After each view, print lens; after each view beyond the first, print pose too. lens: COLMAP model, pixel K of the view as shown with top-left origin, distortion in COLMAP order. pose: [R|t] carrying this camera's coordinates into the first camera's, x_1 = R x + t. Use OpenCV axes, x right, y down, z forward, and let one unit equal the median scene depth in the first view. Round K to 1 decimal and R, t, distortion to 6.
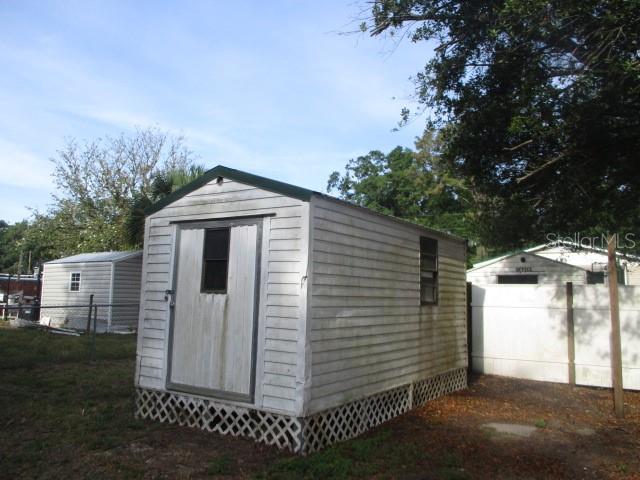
lens RADIAL K [[530.5, 0, 320.3], [0, 530.5, 229.4], [0, 0, 1]] dist [-0.017209, 0.000006]
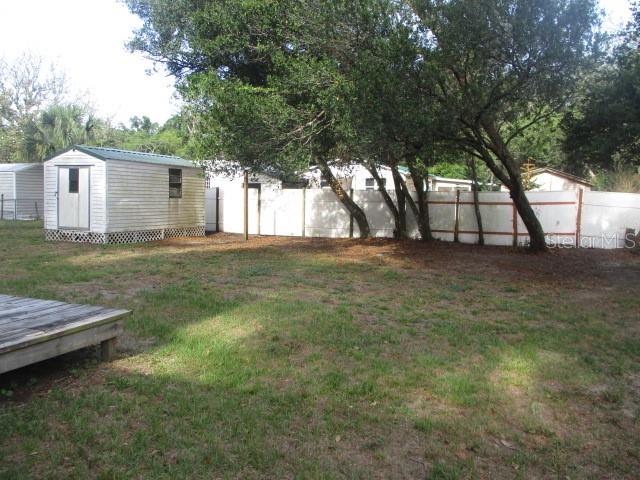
lens RADIAL K [[530.5, 0, 320.3], [0, 530.5, 229.4], [0, 0, 1]] dist [-0.017209, 0.000006]
pose [[0.983124, -0.013728, 0.182423, 0.526128], [-0.020807, 0.982319, 0.186057, -0.217872], [-0.181752, -0.186713, 0.965456, -1.816715]]
